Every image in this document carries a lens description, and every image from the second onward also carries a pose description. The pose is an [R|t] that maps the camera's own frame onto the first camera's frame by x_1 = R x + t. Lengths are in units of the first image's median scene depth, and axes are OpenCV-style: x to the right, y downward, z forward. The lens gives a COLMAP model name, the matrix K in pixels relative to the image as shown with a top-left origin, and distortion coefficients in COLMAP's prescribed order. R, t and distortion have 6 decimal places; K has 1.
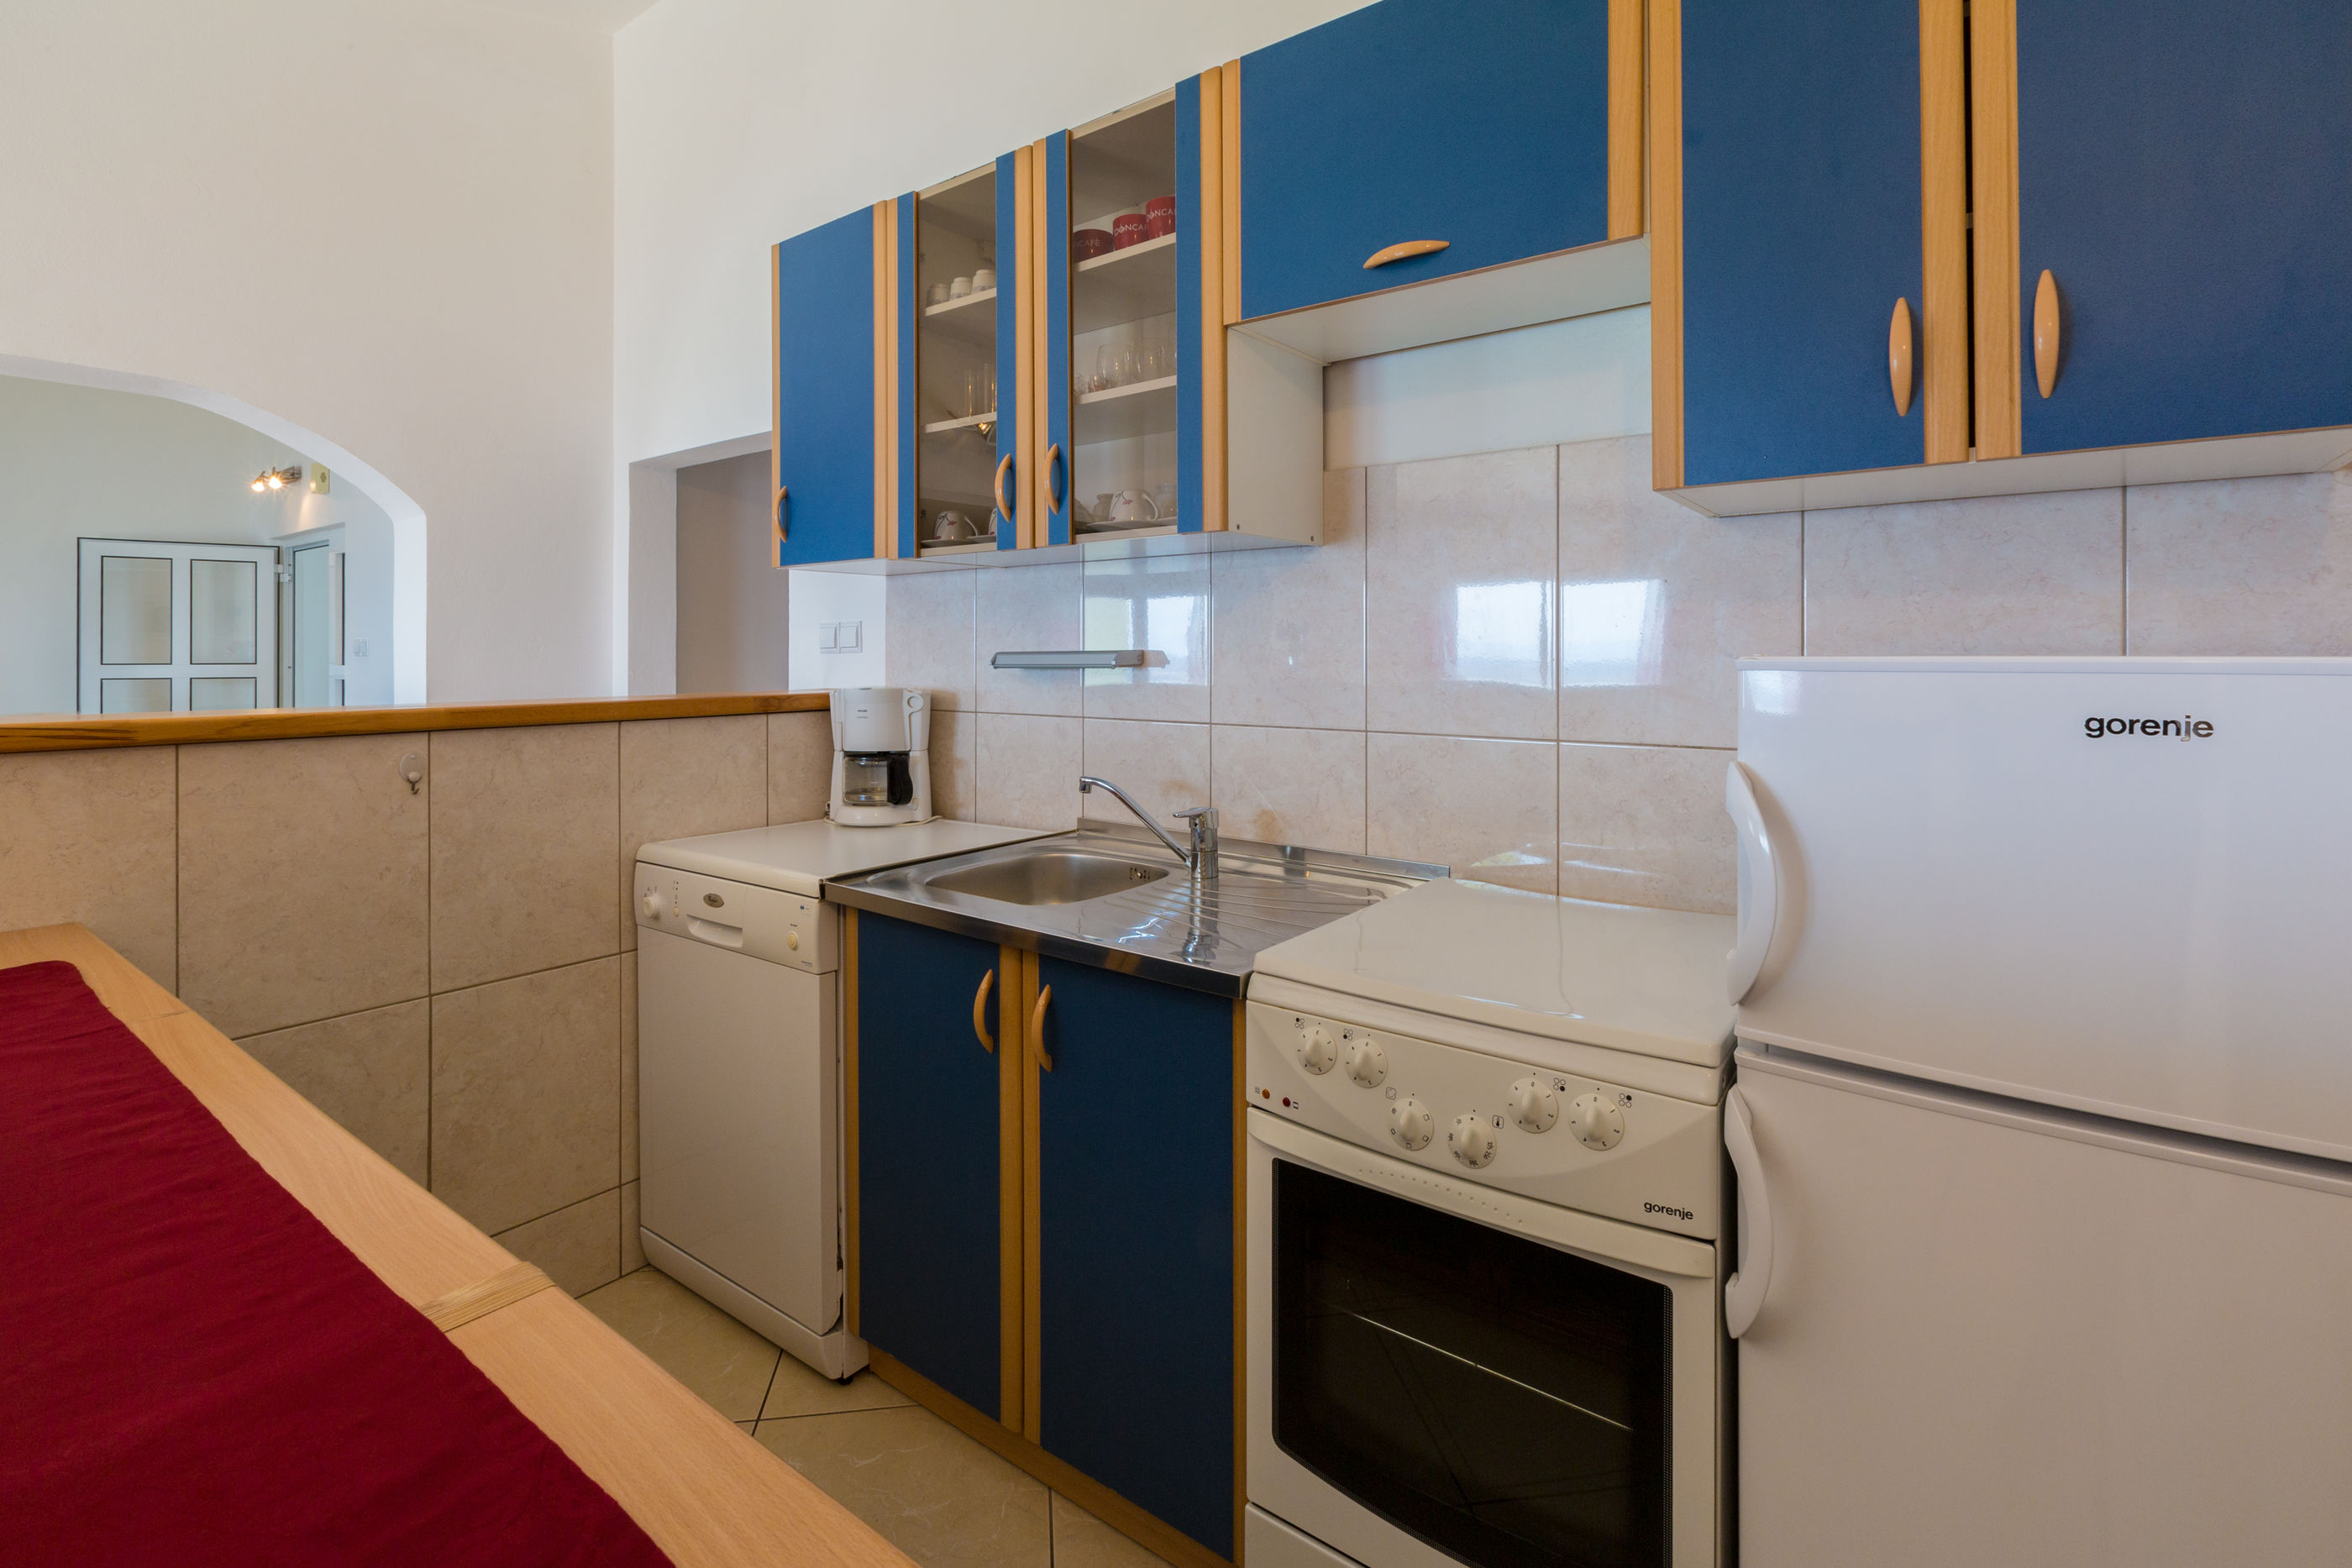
lens RADIAL K [[1085.1, 0, 1205.2], [0, 1085.1, 653.8], [0, 0, 1]] dist [0.000259, -0.002467]
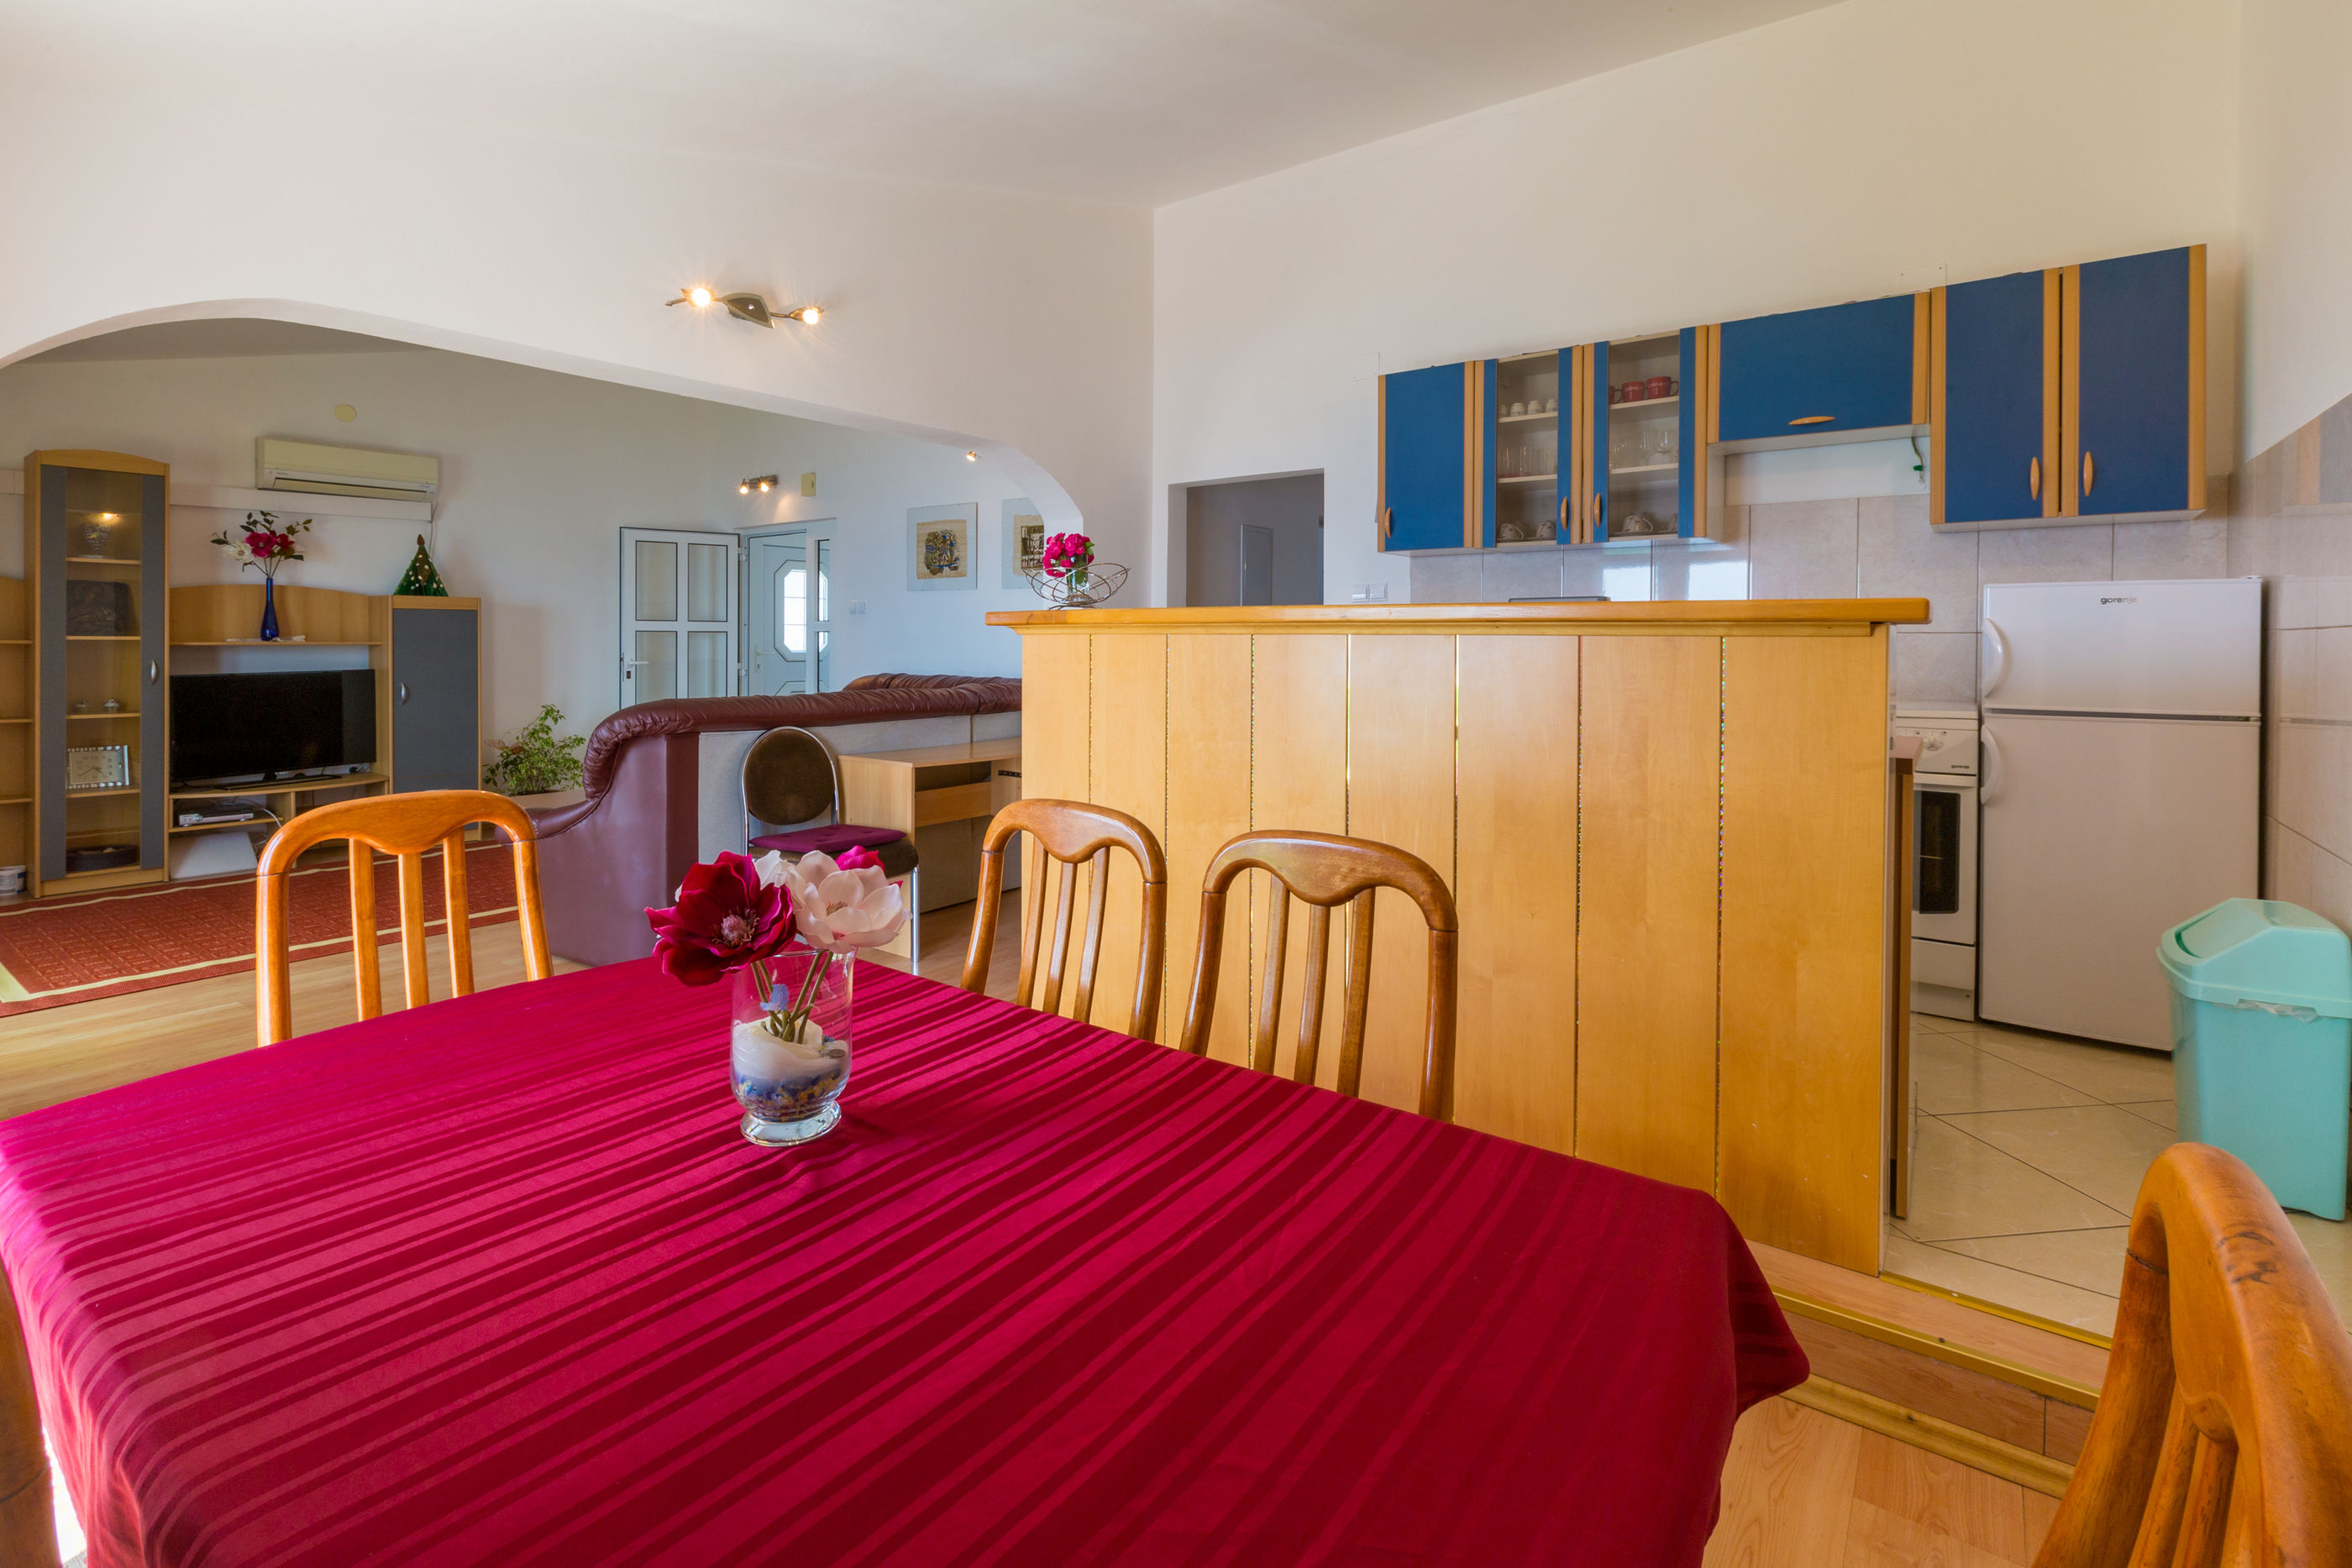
lens RADIAL K [[1085.1, 0, 1196.8], [0, 1085.1, 657.3], [0, 0, 1]] dist [0.000259, -0.002467]
pose [[0.999936, 0.007851, 0.008143, -1.284147], [-0.007941, 0.999906, 0.011142, 0.143521], [-0.008055, -0.011205, 0.999905, -1.488296]]
